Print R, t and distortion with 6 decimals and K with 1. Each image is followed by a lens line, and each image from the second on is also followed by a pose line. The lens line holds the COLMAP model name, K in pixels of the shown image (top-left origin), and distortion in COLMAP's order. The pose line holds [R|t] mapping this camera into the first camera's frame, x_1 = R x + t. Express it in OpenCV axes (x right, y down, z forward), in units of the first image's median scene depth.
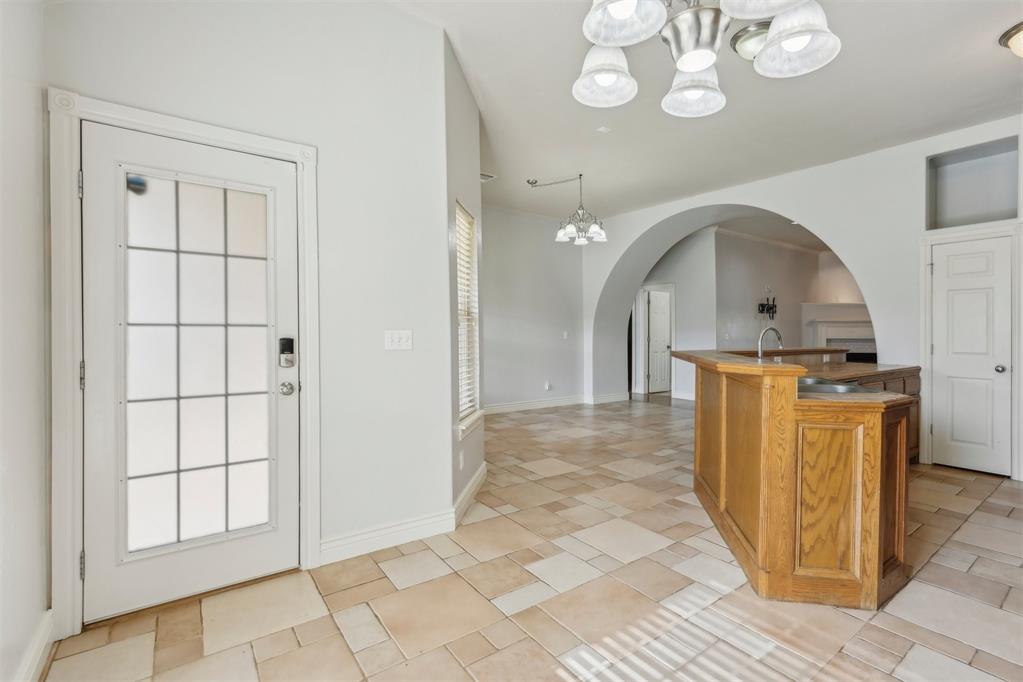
lens RADIAL K [[466.2, 0, 510.4], [0, 466.2, 335.8], [0, 0, 1]] dist [-0.013739, 0.006366]
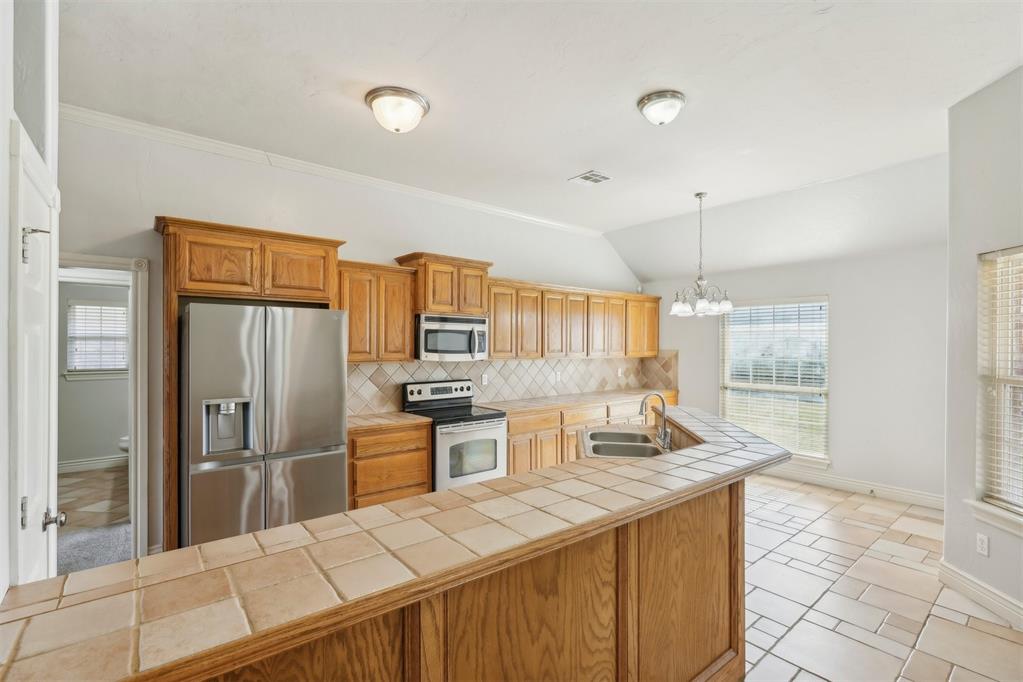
lens RADIAL K [[466.2, 0, 505.8], [0, 466.2, 344.9], [0, 0, 1]] dist [-0.013739, 0.006366]
pose [[-0.998907, -0.004812, -0.046503, 0.627886], [-0.005170, 0.999958, 0.007594, -0.086615], [0.046465, 0.007826, -0.998889, 1.347556]]
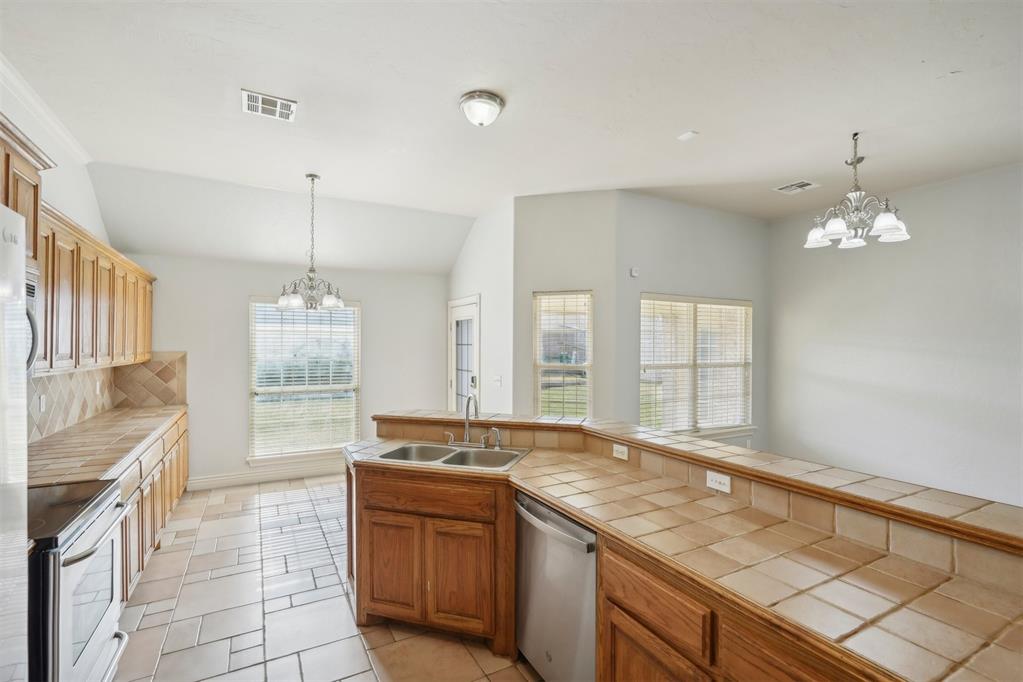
lens RADIAL K [[466.2, 0, 516.4], [0, 466.2, 350.1], [0, 0, 1]] dist [-0.013739, 0.006366]
pose [[-0.115384, 0.004208, -0.993312, 1.043152], [-0.014427, 0.999878, 0.005912, -0.083194], [0.993216, 0.015013, -0.115309, 0.802302]]
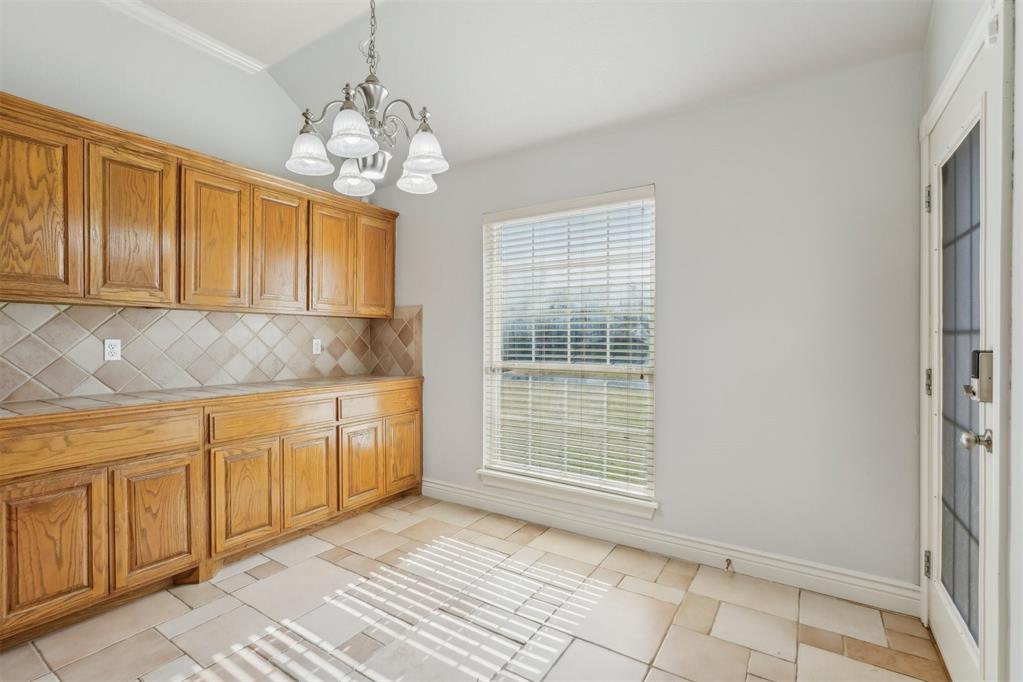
lens RADIAL K [[466.2, 0, 511.7], [0, 466.2, 337.9], [0, 0, 1]] dist [-0.013739, 0.006366]
pose [[-0.938720, -0.002417, -0.344673, 0.135073], [-0.004625, 0.999974, 0.005586, -0.006851], [0.344651, 0.006838, -0.938706, 0.710575]]
